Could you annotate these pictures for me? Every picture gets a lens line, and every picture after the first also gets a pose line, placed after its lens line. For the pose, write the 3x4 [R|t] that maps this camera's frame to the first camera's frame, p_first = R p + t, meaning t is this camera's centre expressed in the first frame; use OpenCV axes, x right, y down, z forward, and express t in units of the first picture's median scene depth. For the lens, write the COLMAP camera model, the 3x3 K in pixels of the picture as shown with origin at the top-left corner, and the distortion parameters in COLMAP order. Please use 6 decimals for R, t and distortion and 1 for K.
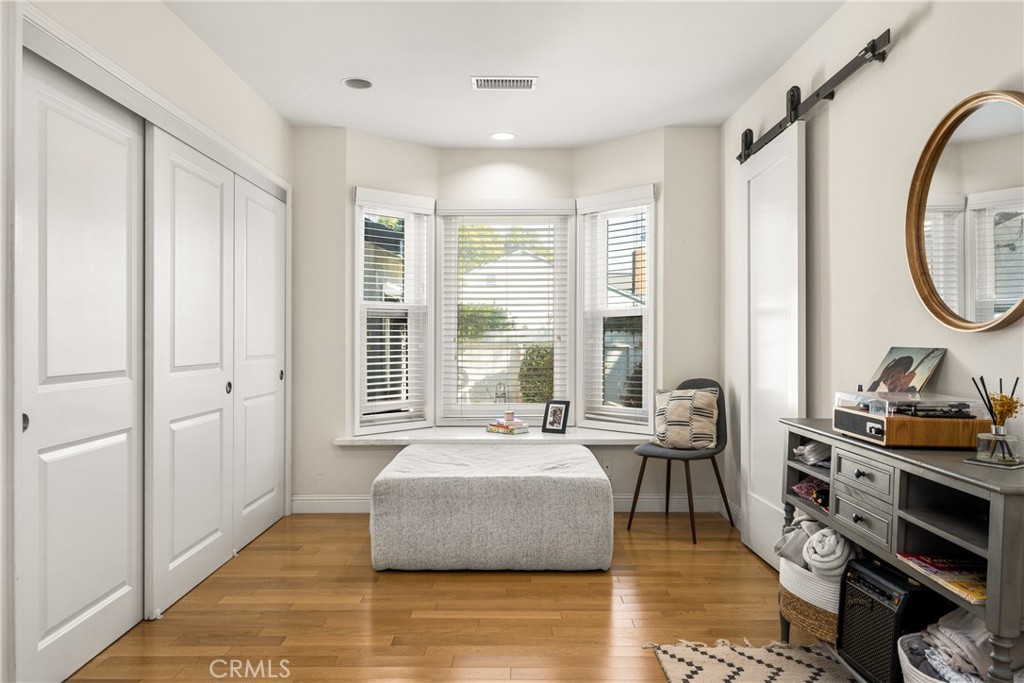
lens RADIAL K [[716.7, 0, 512.0], [0, 716.7, 341.5], [0, 0, 1]] dist [-0.004284, -0.003298]
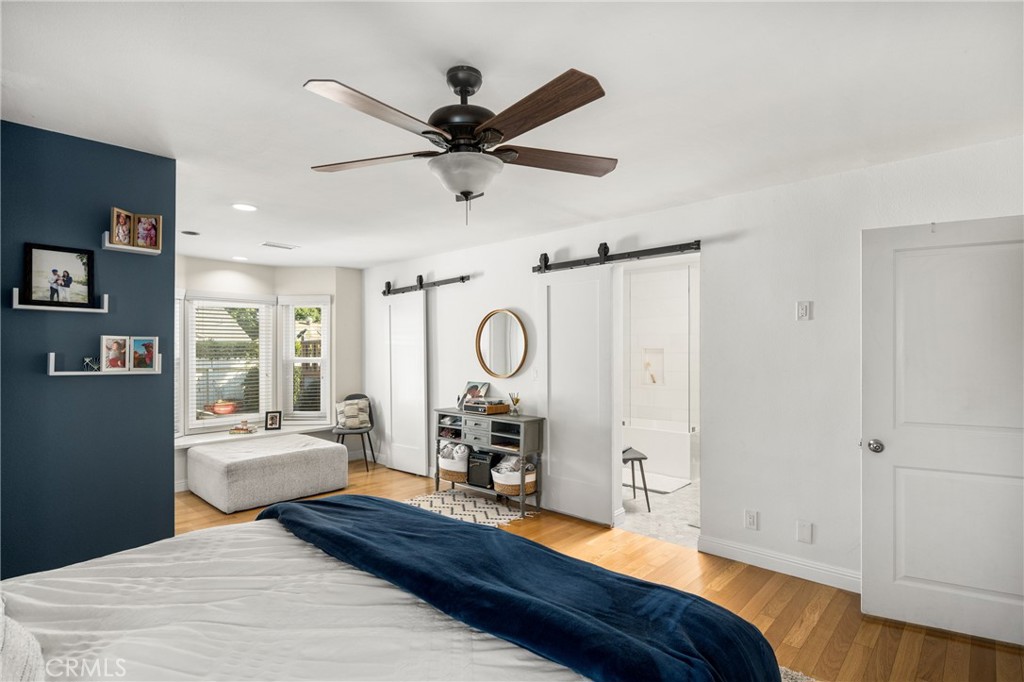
lens RADIAL K [[512.2, 0, 513.9], [0, 512.2, 348.2], [0, 0, 1]] dist [0.000637, -0.000162]
pose [[0.678900, -0.001124, 0.734230, -0.535615], [0.009045, 0.999936, -0.006833, -0.068556], [-0.734175, 0.011281, 0.678866, -0.341259]]
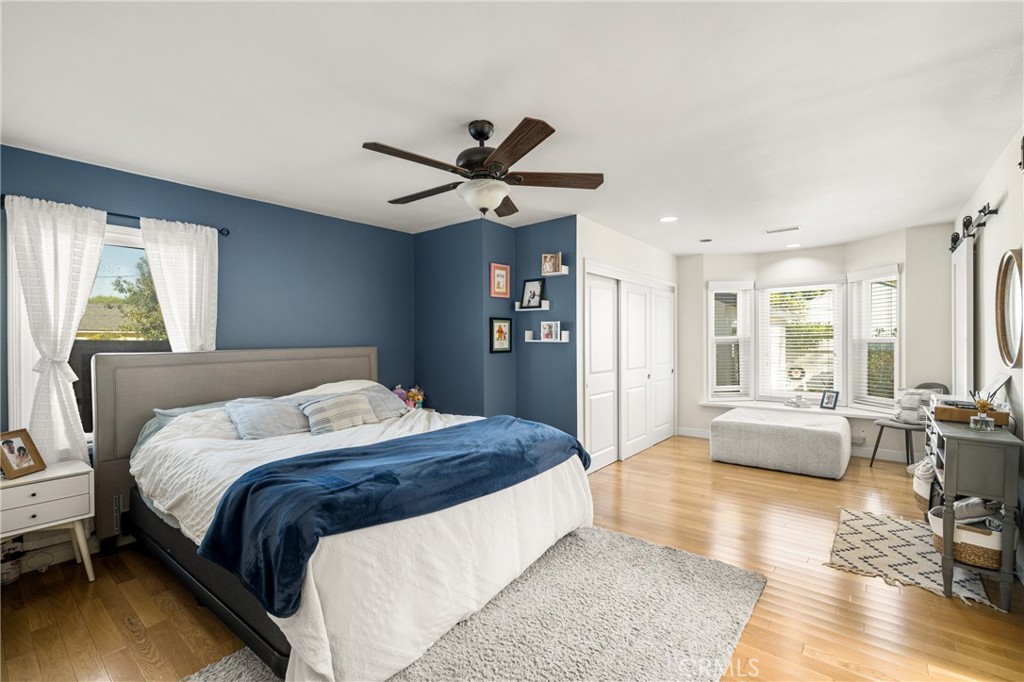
lens RADIAL K [[451.7, 0, 512.0], [0, 451.7, 341.0], [0, 0, 1]] dist [0.009713, 0.000064]
pose [[0.778544, -0.004842, -0.627571, 0.178934], [0.002703, 0.999987, -0.004362, -0.043500], [0.627584, 0.001700, 0.778547, -0.420785]]
